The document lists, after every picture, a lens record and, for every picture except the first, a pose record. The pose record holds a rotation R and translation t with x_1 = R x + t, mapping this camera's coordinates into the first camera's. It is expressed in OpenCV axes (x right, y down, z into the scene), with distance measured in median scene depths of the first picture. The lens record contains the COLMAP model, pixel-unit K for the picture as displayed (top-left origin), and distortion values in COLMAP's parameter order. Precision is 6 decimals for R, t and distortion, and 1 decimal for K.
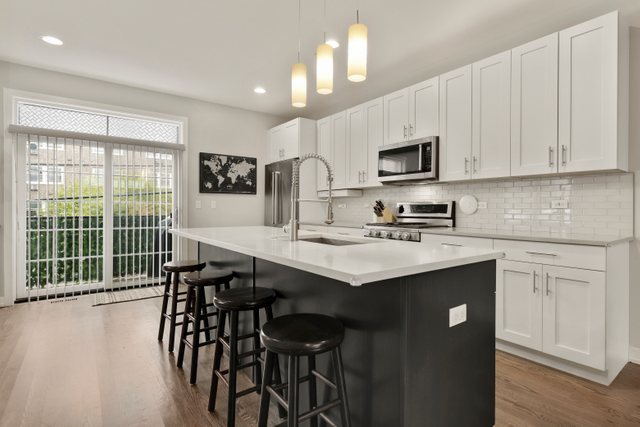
lens RADIAL K [[328.9, 0, 320.5], [0, 328.9, 208.4], [0, 0, 1]] dist [-0.000298, -0.000019]
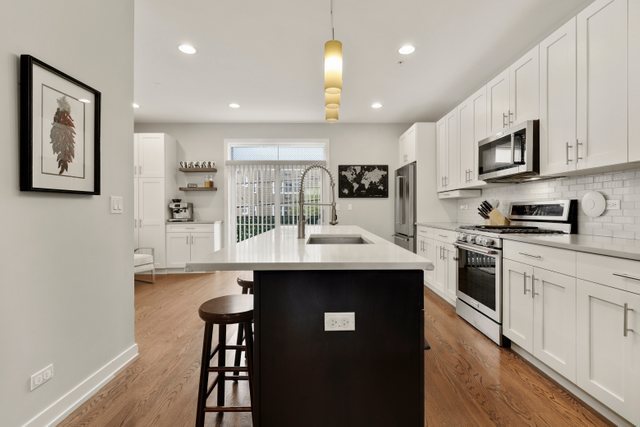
lens RADIAL K [[292.6, 0, 322.9], [0, 292.6, 209.7], [0, 0, 1]] dist [-0.002773, -0.000513]
pose [[0.804770, -0.005268, -0.593564, 0.295964], [0.004933, 0.999985, -0.002186, -0.000425], [0.593567, -0.001169, 0.804784, 0.094654]]
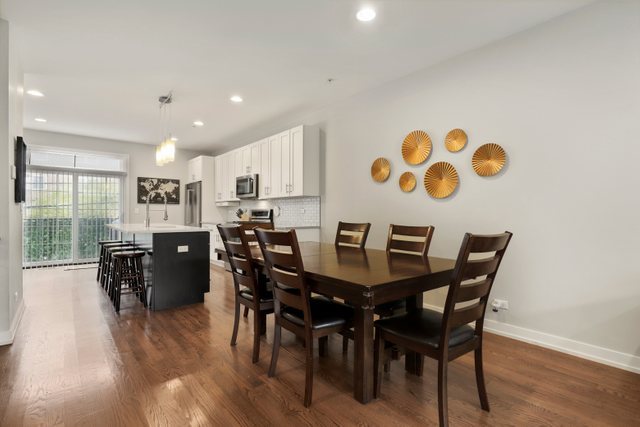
lens RADIAL K [[320.5, 0, 320.0], [0, 320.5, 213.5], [0, 0, 1]] dist [-0.002037, -0.000566]
pose [[0.998840, -0.000171, 0.048157, 0.512706], [0.000092, 0.999999, 0.001639, -0.001703], [-0.048157, -0.001633, 0.998838, -0.670428]]
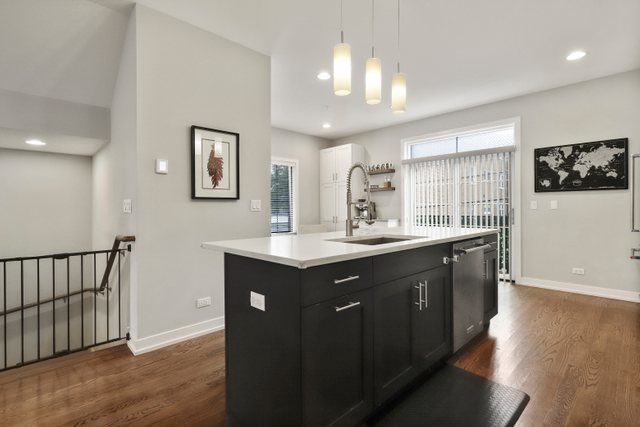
lens RADIAL K [[304.0, 0, 320.7], [0, 304.0, 209.9], [0, 0, 1]] dist [-0.001287, -0.000257]
pose [[0.122105, -0.001013, -0.992517, 0.507448], [0.003194, 0.999995, -0.000628, 0.000415], [0.992512, -0.003093, 0.122108, 0.364052]]
